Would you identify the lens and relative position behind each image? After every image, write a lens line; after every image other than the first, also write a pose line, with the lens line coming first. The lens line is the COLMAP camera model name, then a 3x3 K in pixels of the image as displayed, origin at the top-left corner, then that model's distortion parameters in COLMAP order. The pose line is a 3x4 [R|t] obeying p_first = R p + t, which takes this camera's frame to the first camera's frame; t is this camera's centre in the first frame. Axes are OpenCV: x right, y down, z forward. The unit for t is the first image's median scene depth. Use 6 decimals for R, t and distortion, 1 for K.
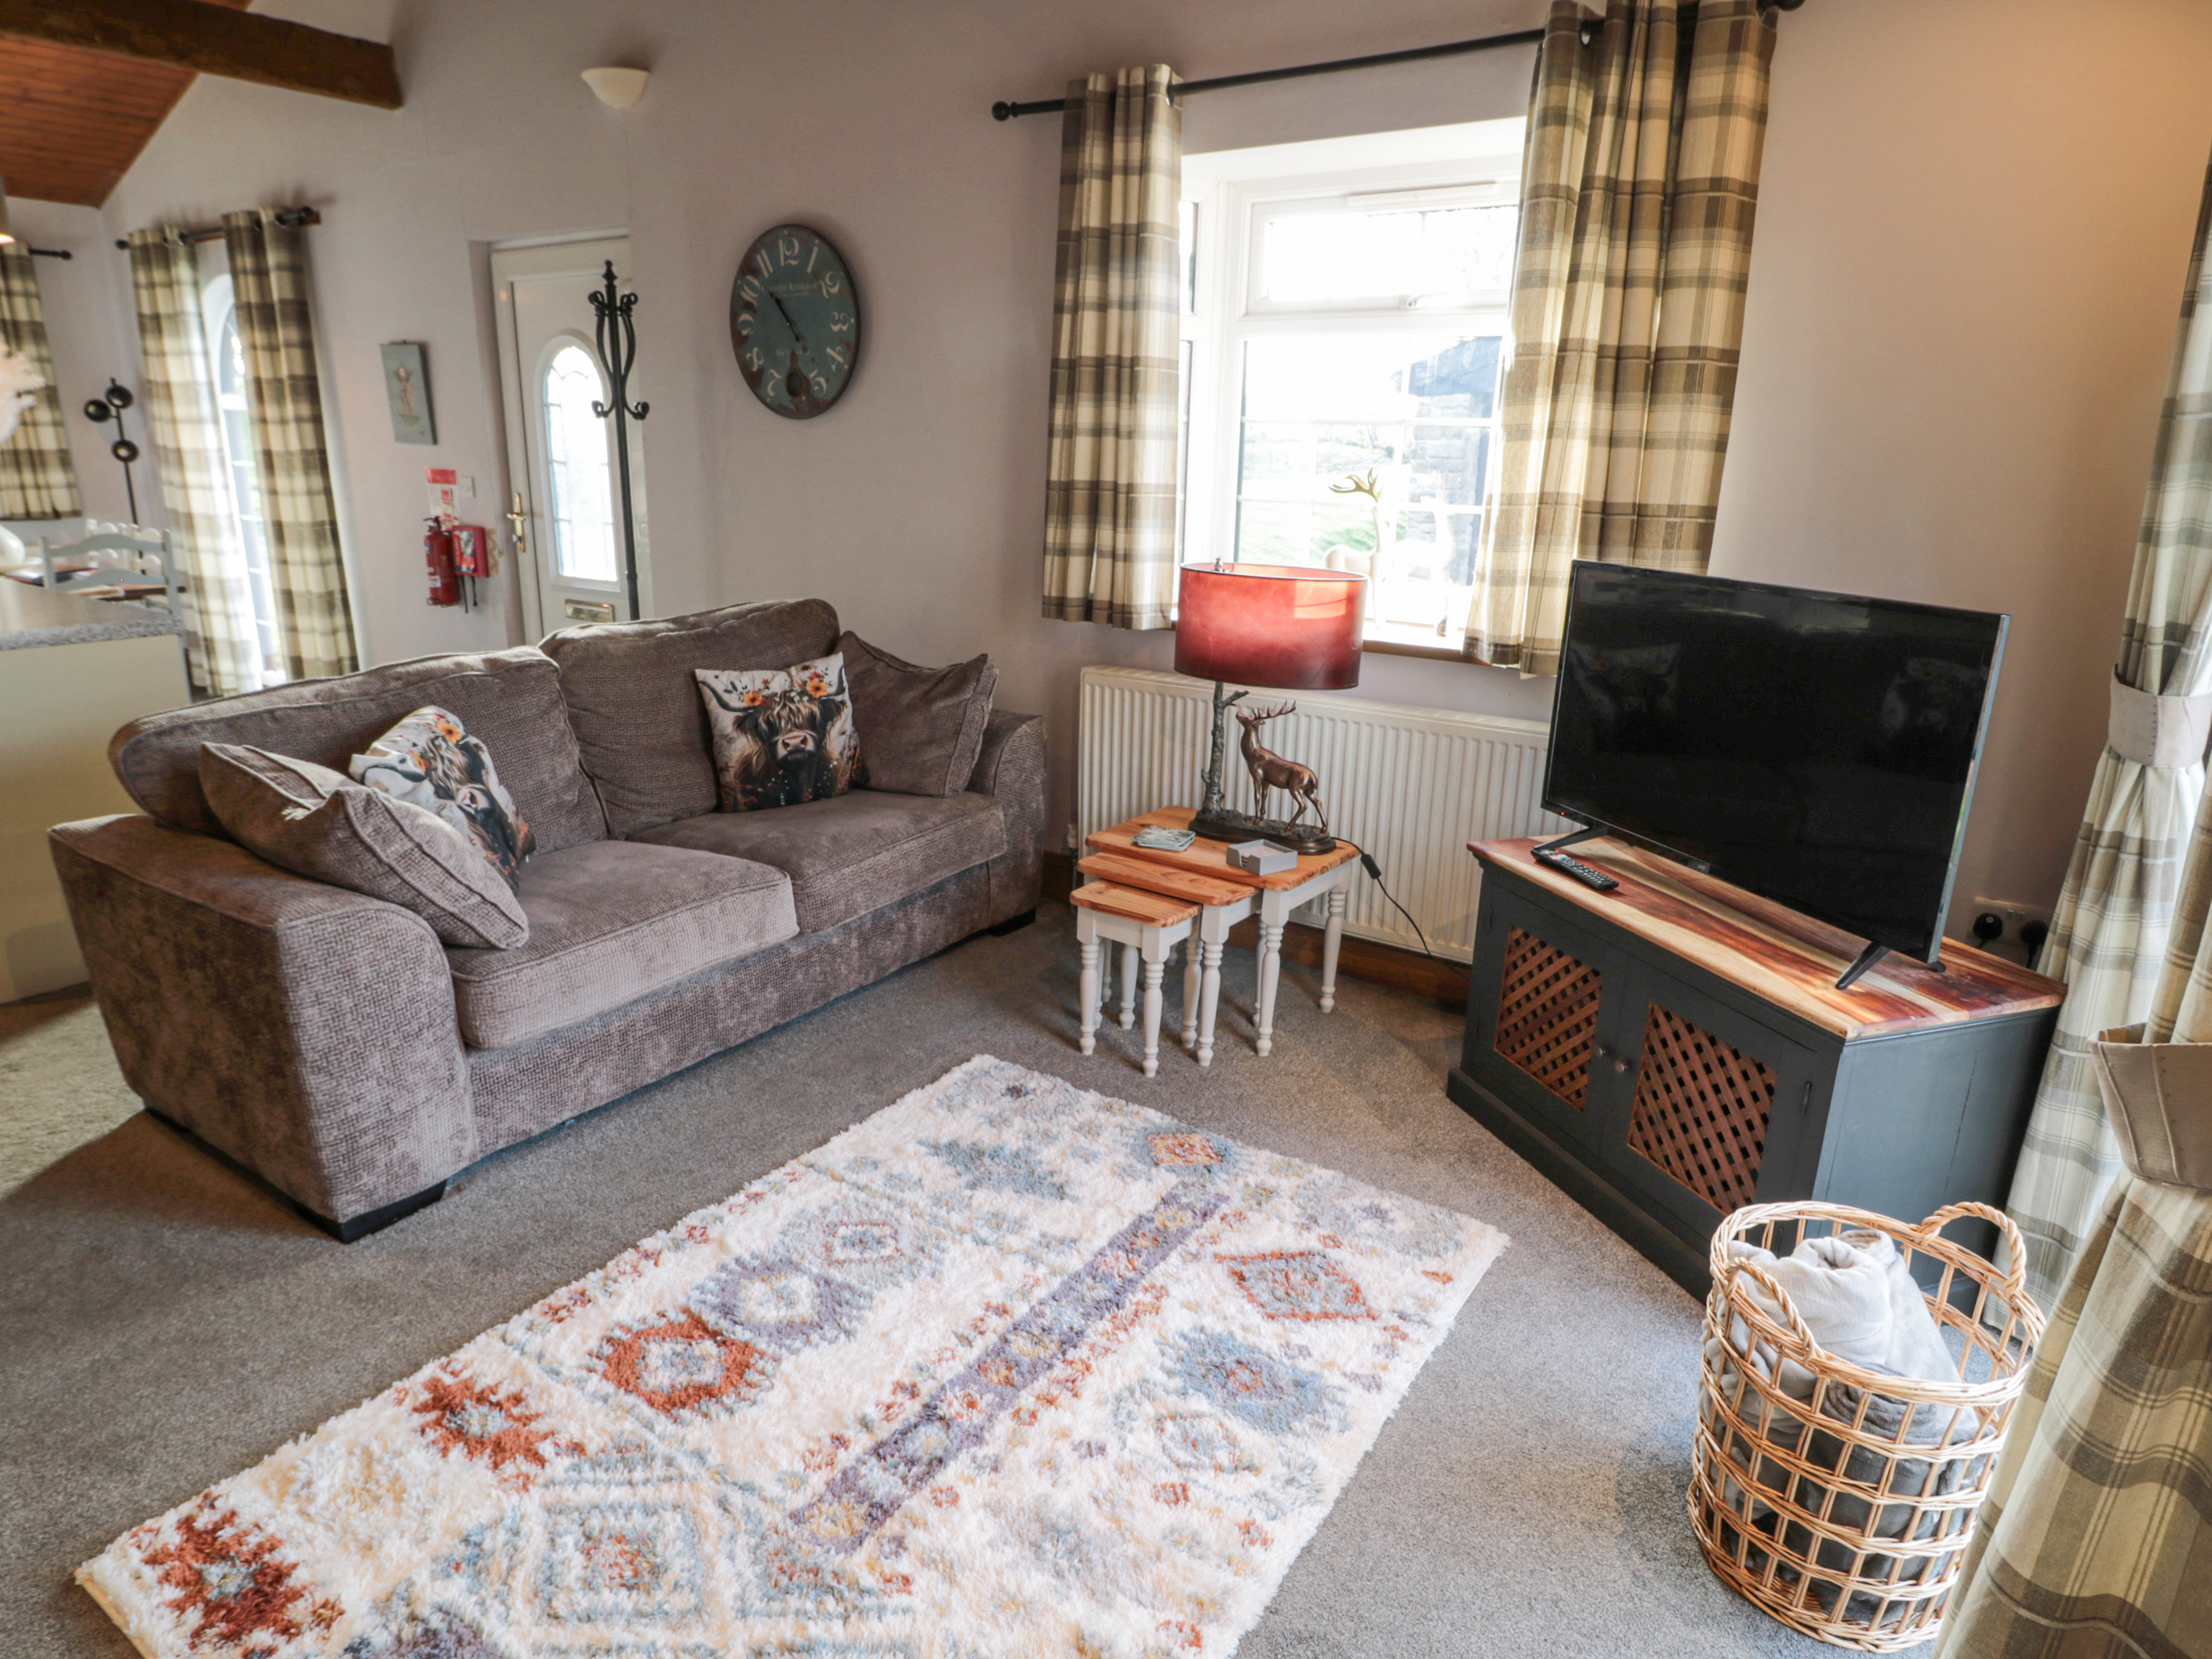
lens RADIAL K [[1298.1, 0, 1106.6], [0, 1298.1, 816.3], [0, 0, 1]] dist [-0.005569, -0.014286]
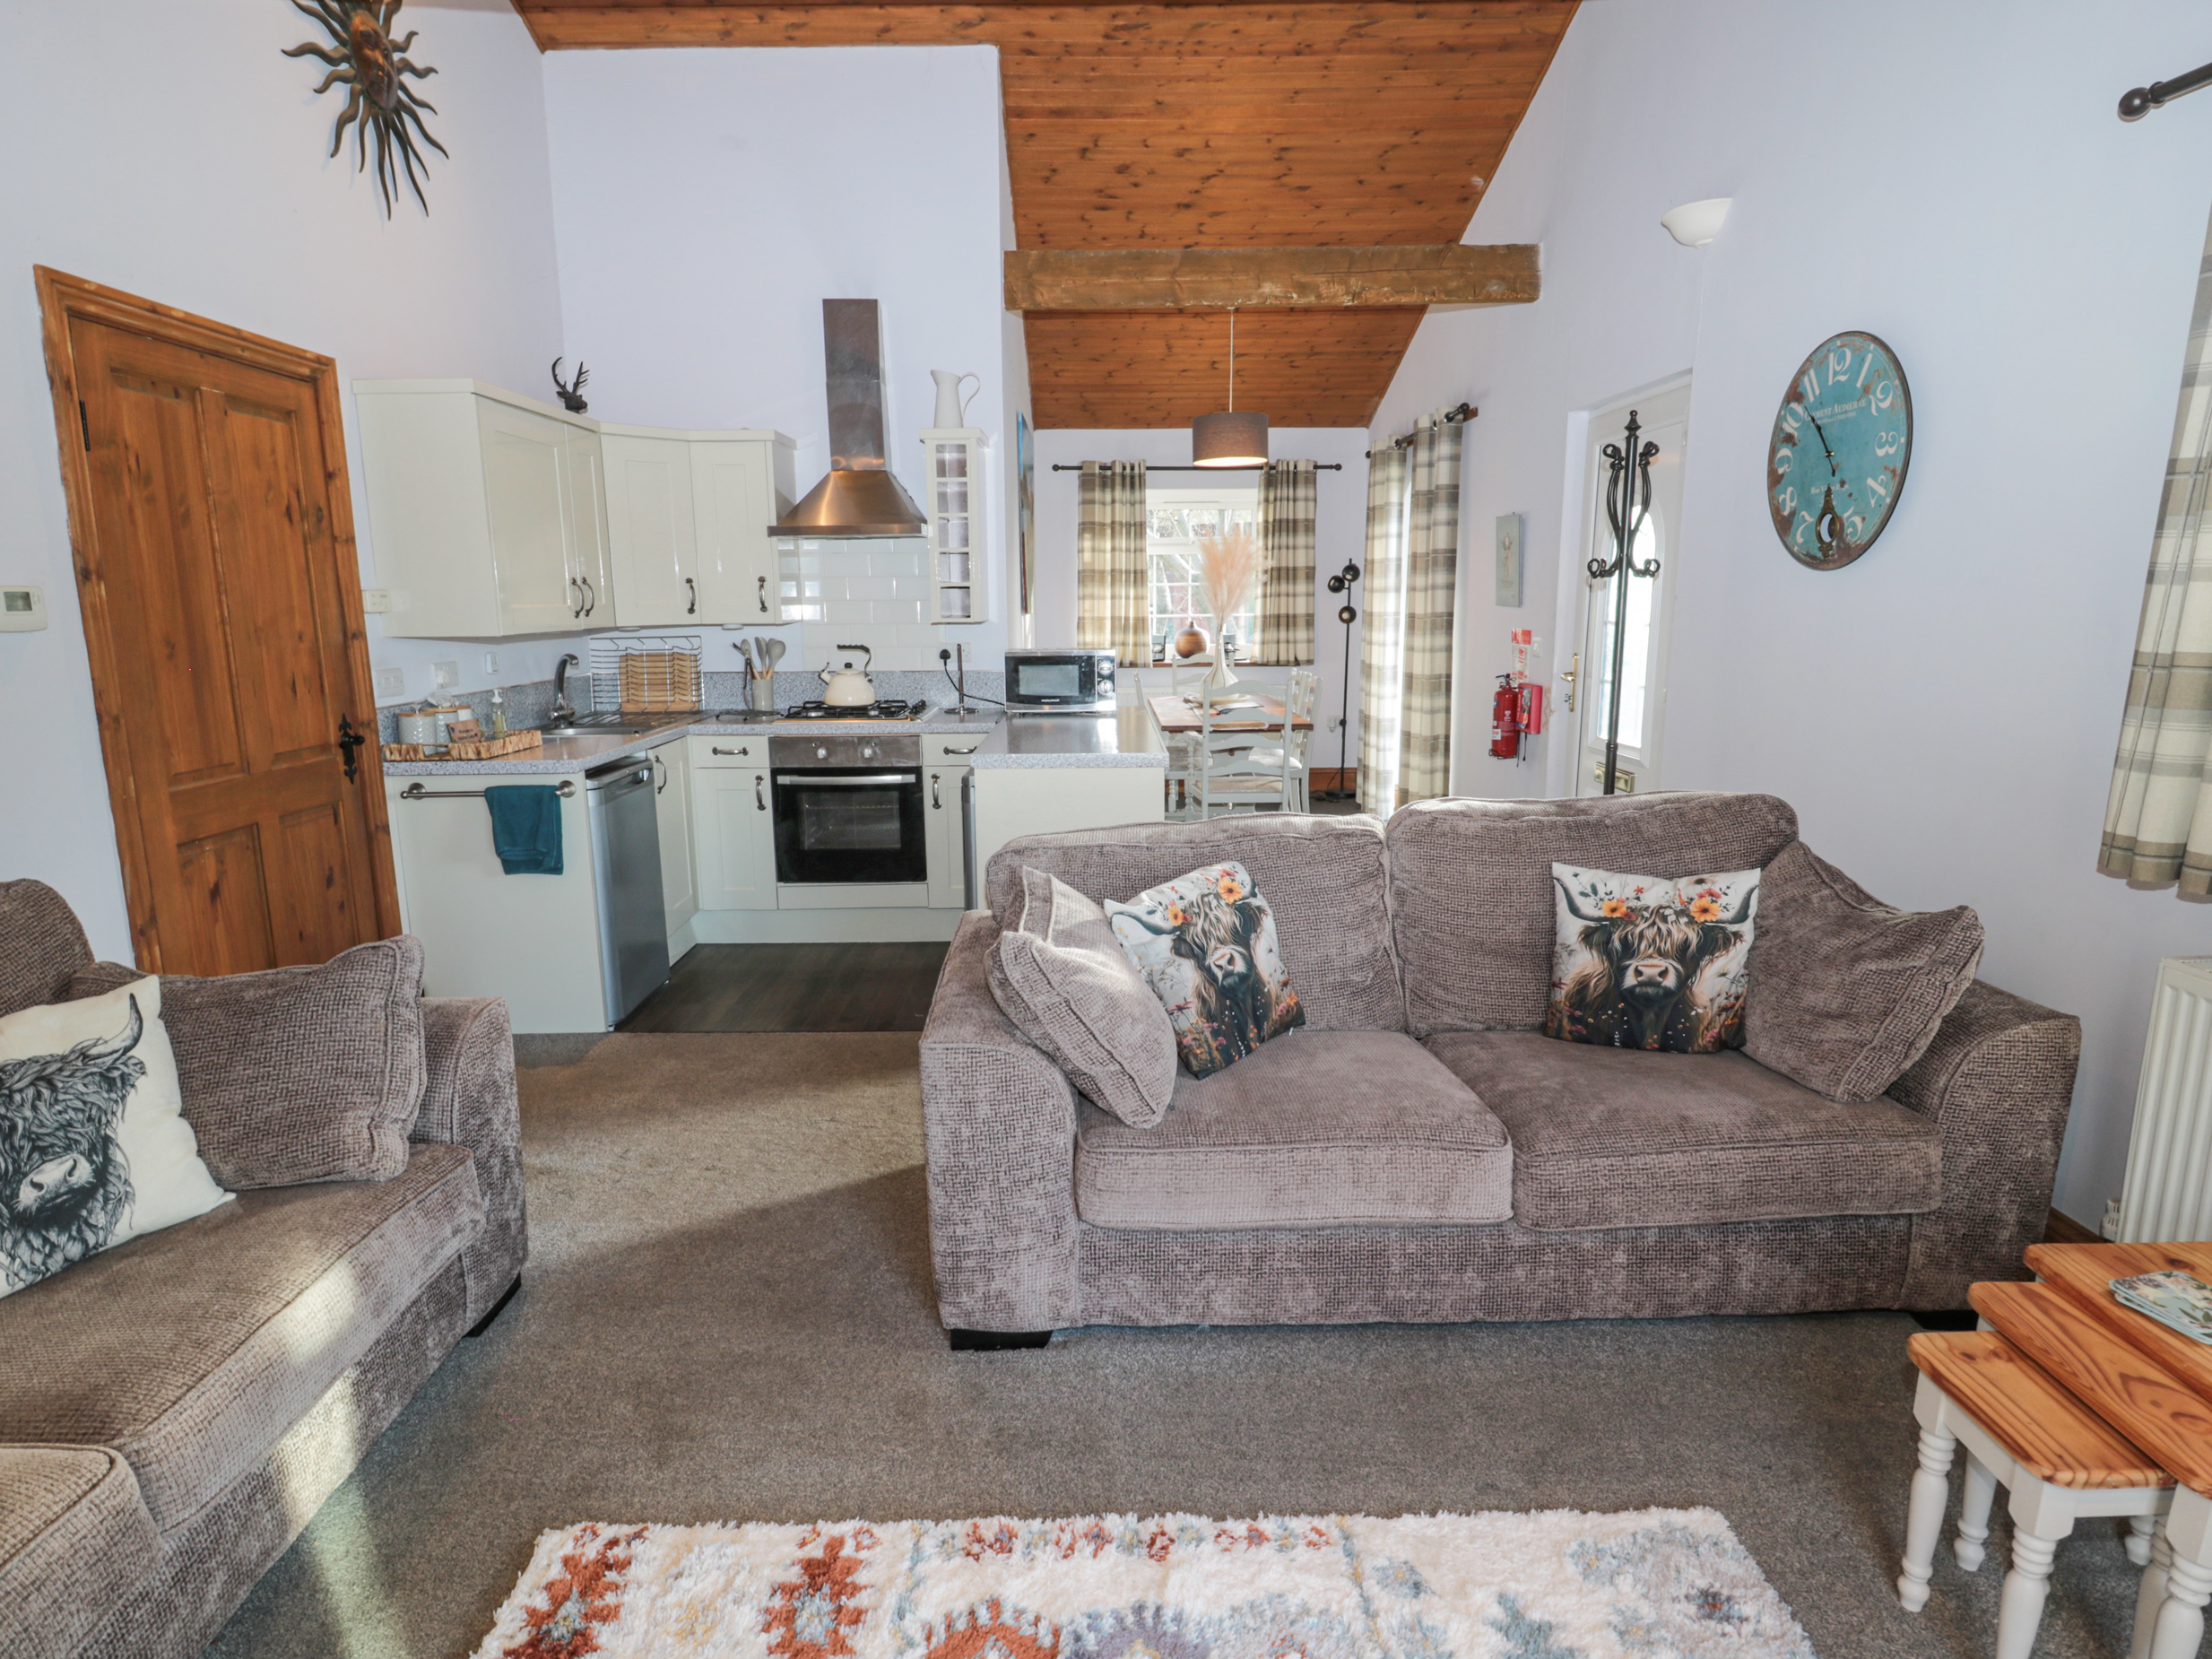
lens RADIAL K [[1187.8, 0, 1096.3], [0, 1187.8, 815.8], [0, 0, 1]] dist [0.007535, -0.020388]
pose [[0.567703, 0.122980, -0.813996, 0.144855], [-0.206089, 0.978525, 0.004105, -0.083401], [0.797020, 0.165425, 0.580856, 0.294199]]
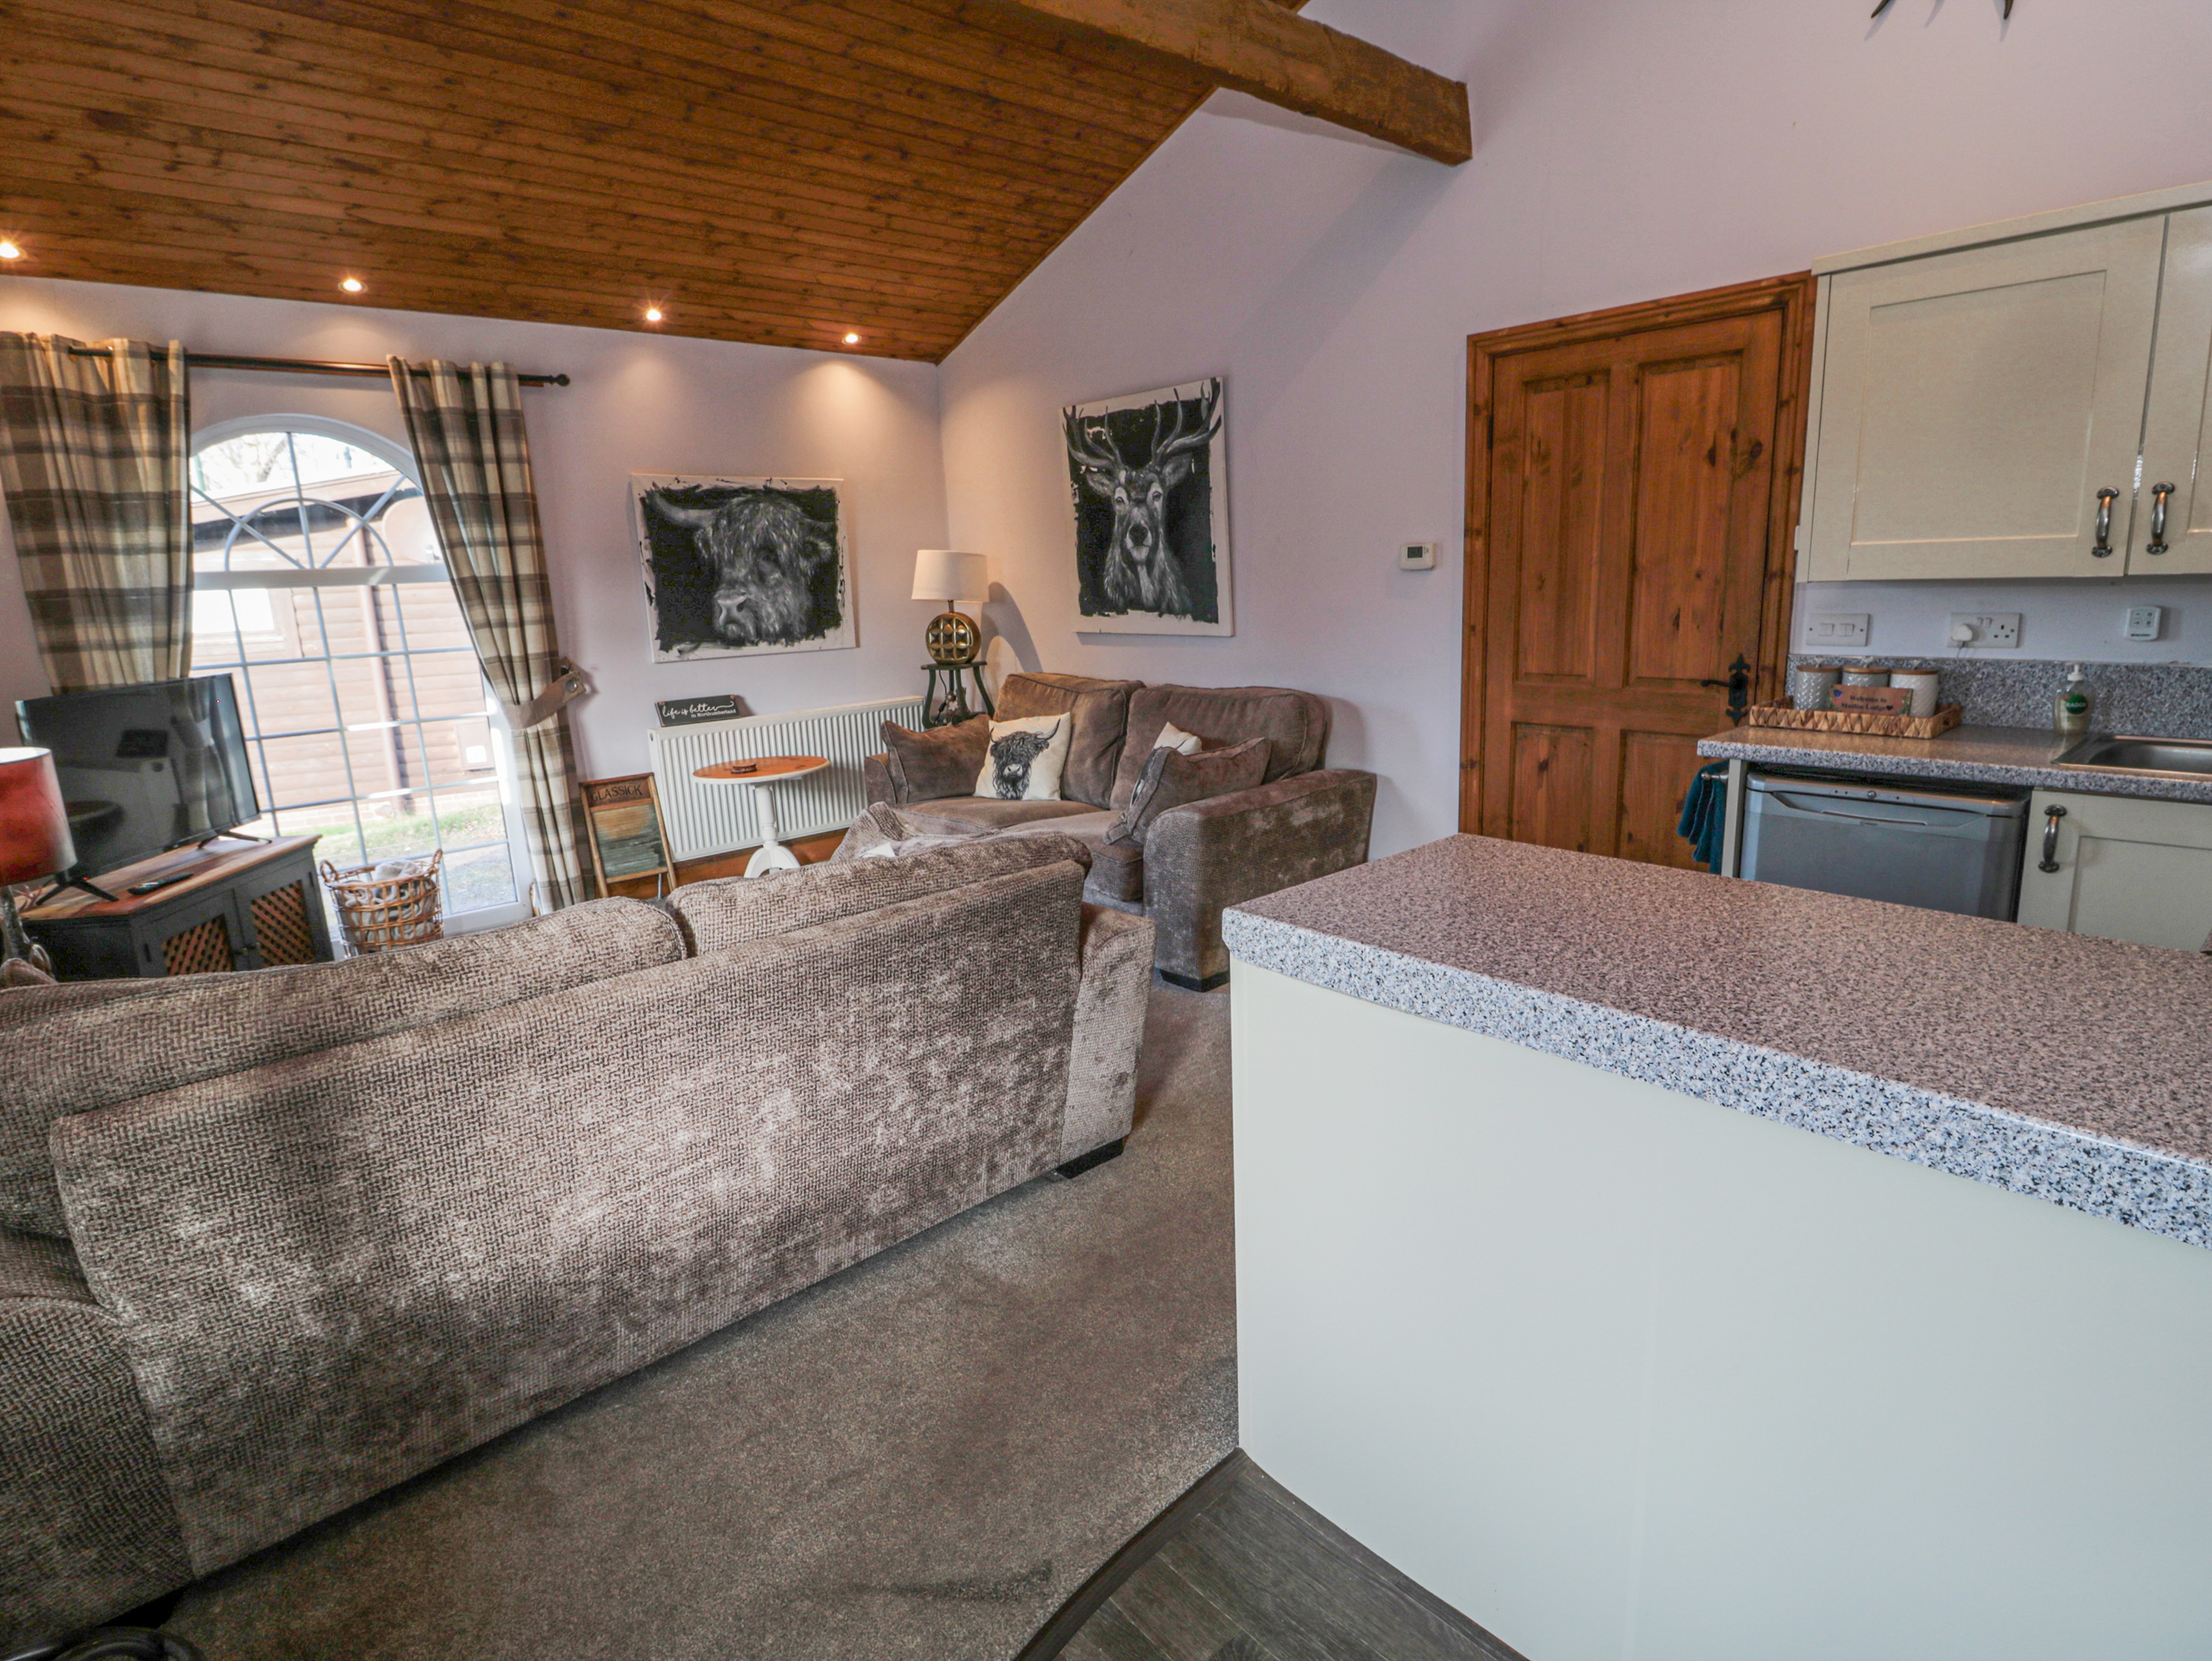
lens RADIAL K [[1146.5, 0, 1093.7], [0, 1146.5, 823.6], [0, 0, 1]] dist [0.003134, -0.016766]
pose [[-0.967284, -0.035341, 0.251223, -0.747111], [0.090313, 0.877411, 0.471161, -0.401984], [-0.237078, 0.478435, -0.845514, 1.340387]]
